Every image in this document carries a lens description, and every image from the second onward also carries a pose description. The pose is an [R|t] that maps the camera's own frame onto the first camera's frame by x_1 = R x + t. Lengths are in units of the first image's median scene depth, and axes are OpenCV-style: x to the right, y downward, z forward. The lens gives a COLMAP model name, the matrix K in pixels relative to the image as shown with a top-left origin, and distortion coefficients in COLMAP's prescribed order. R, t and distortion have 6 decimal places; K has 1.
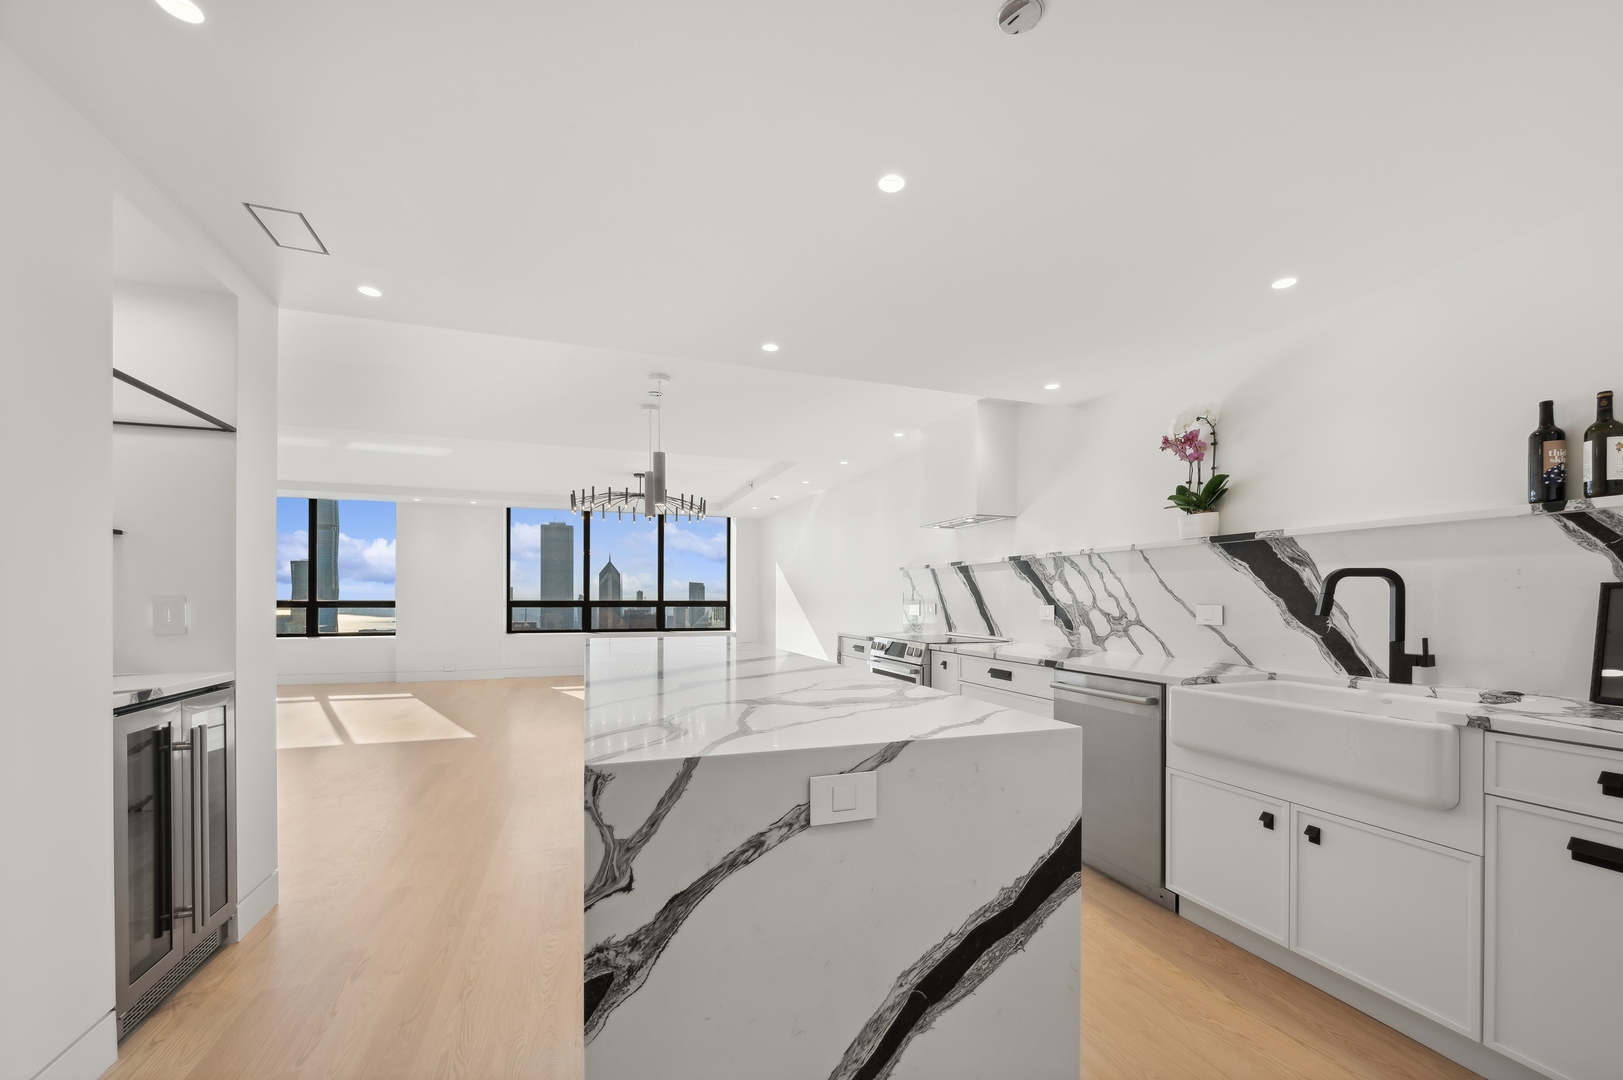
lens RADIAL K [[651.3, 0, 819.1], [0, 651.3, 599.8], [0, 0, 1]] dist [-0.002370, -0.000378]
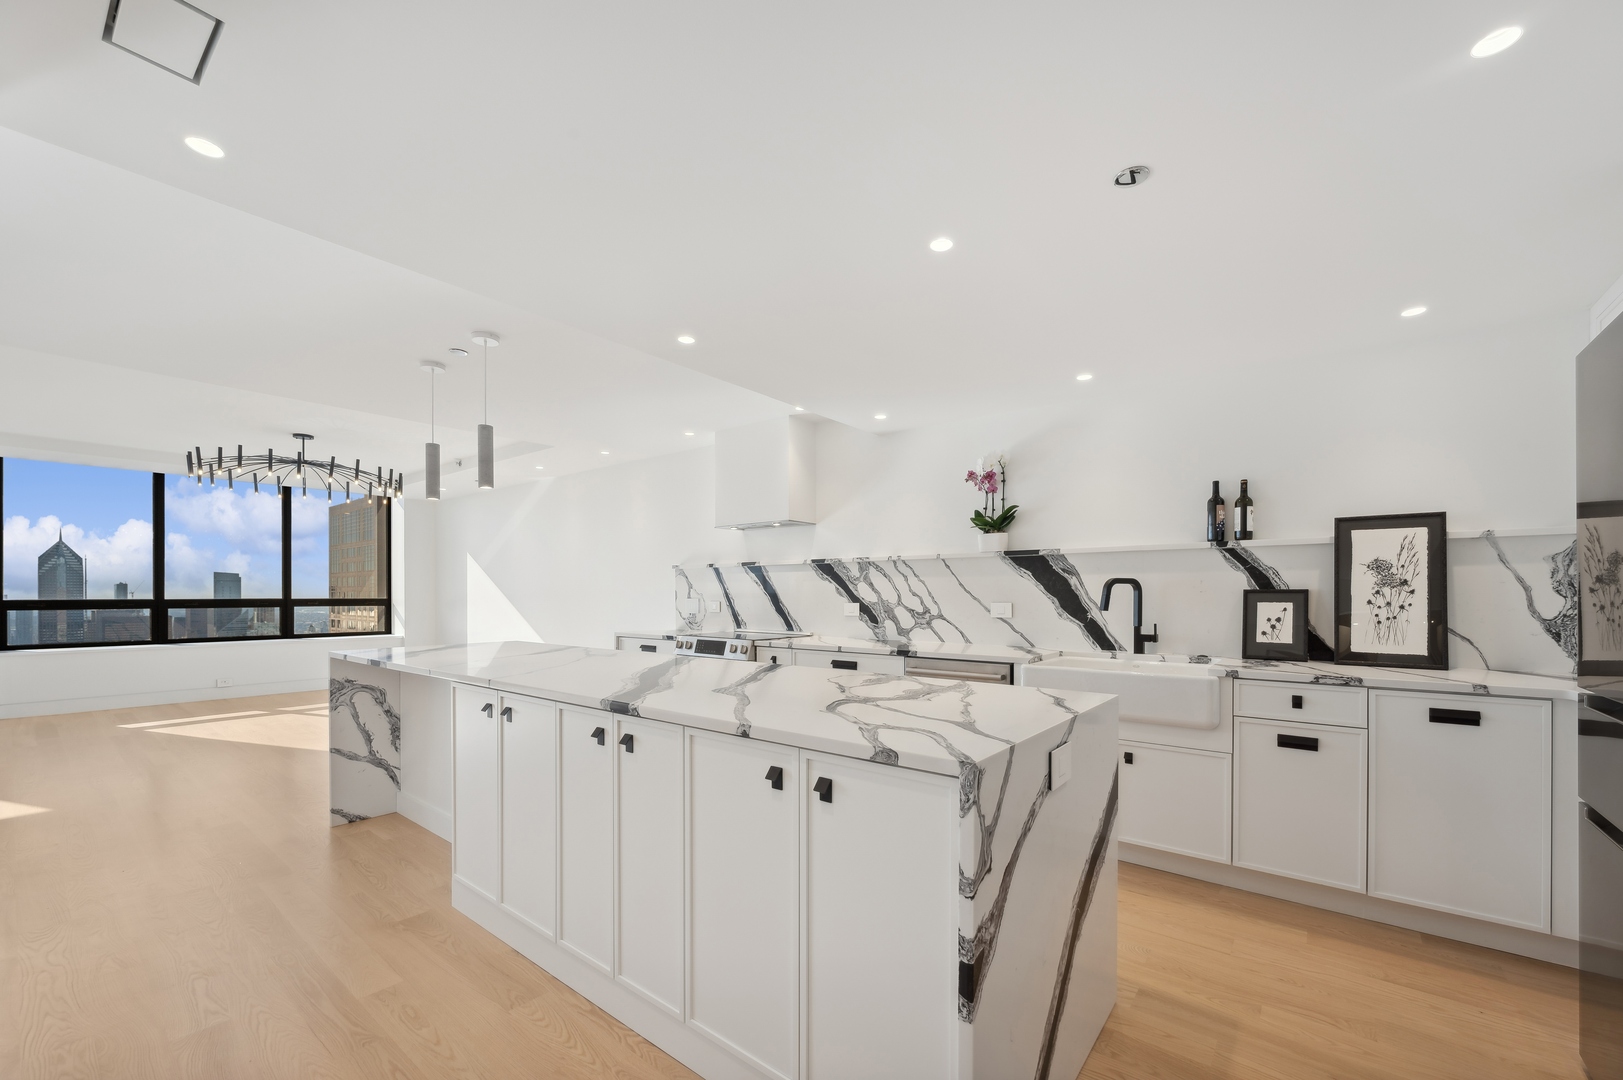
lens RADIAL K [[645.8, 0, 819.2], [0, 645.8, 598.2], [0, 0, 1]] dist [-0.002342, -0.000305]
pose [[0.848503, -0.005005, 0.529168, -0.344131], [0.002148, 0.999980, 0.006013, -0.008140], [-0.529187, -0.003966, 0.848496, 0.068157]]
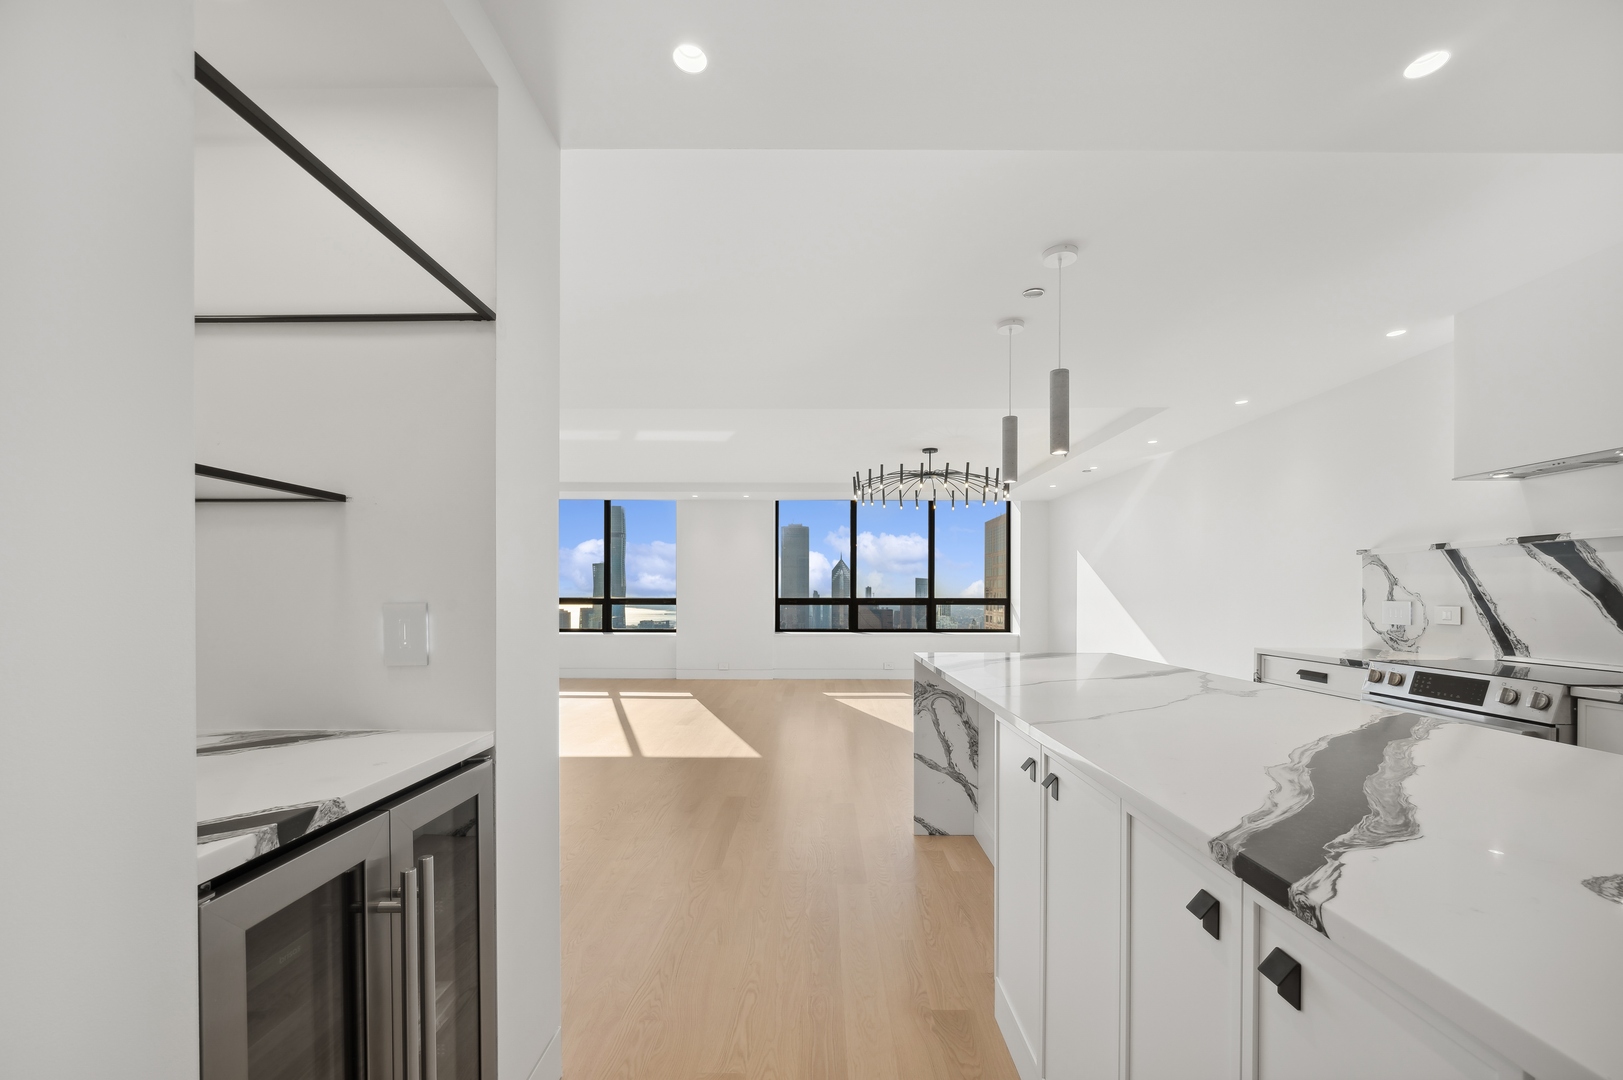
lens RADIAL K [[645.8, 0, 819.2], [0, 645.8, 598.2], [0, 0, 1]] dist [-0.002342, -0.000305]
pose [[0.941157, 0.001800, -0.337965, -0.270402], [-0.000354, 0.999991, 0.004342, -0.006956], [0.337969, -0.003967, 0.941149, 0.348472]]
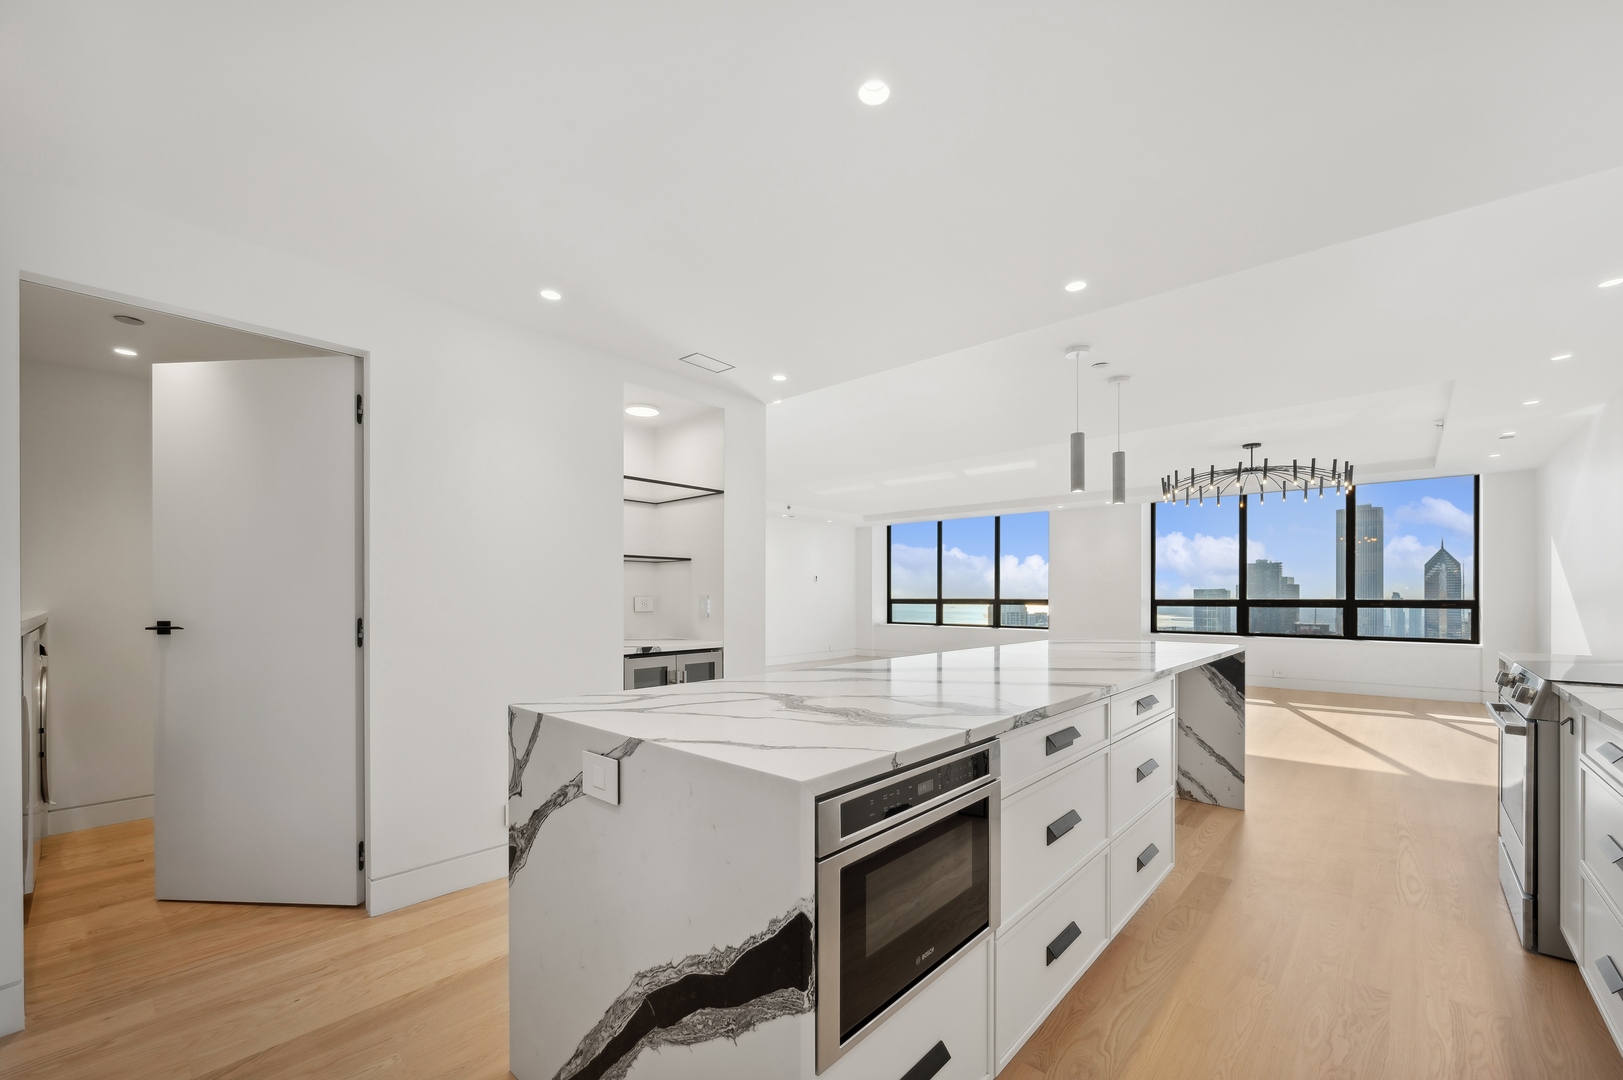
lens RADIAL K [[655.2, 0, 815.2], [0, 655.2, 599.8], [0, 0, 1]] dist [-0.002275, -0.000192]
pose [[0.475802, 0.003018, -0.879547, 0.400784], [-0.001031, 0.999995, 0.002874, 0.000935], [0.879552, -0.000460, 0.475803, 0.270216]]
